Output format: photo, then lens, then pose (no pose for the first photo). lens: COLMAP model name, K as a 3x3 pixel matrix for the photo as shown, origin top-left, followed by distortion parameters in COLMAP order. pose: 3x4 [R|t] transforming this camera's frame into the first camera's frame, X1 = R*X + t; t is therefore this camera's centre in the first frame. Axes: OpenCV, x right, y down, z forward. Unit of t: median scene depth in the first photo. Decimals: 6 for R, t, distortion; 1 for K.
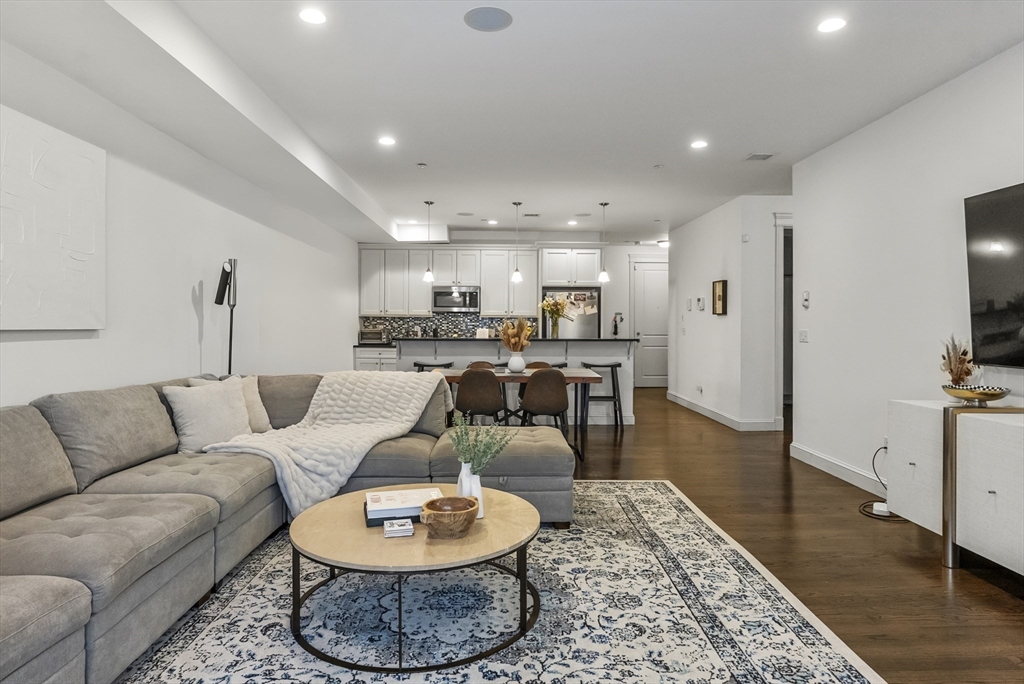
lens RADIAL K [[621.4, 0, 510.4], [0, 621.4, 323.2], [0, 0, 1]] dist [0.003939, 0.000743]
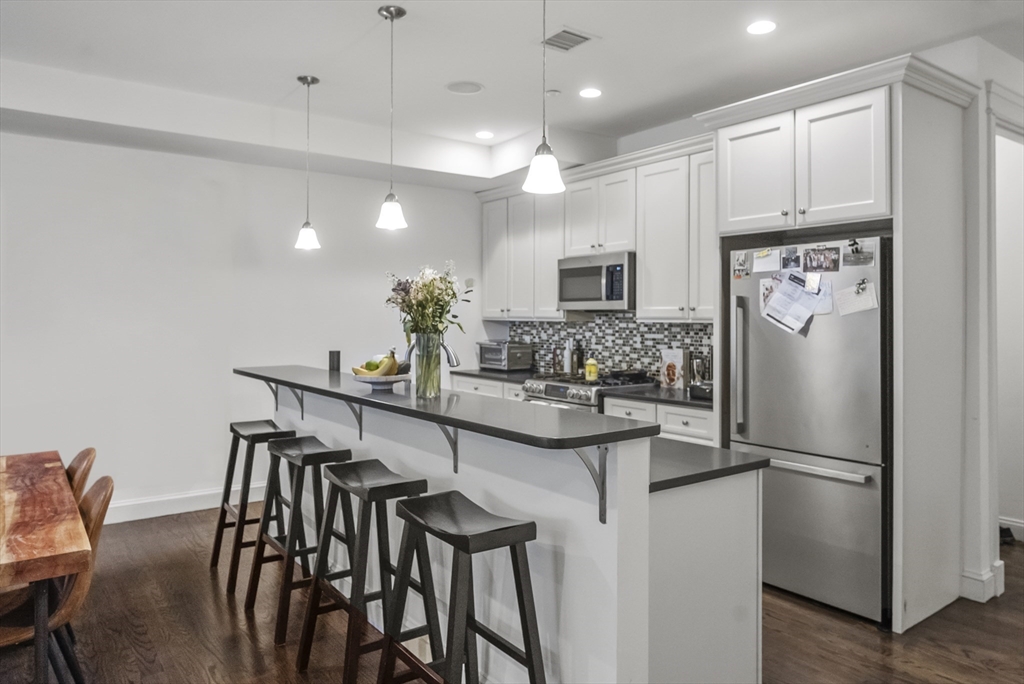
lens RADIAL K [[687.3, 0, 511.8], [0, 687.3, 311.4], [0, 0, 1]] dist [-0.000869, -0.000138]
pose [[0.573979, -0.010597, -0.818801, 0.301072], [0.001902, 0.999931, -0.011608, -0.011975], [0.818868, 0.005105, 0.573960, 0.670269]]
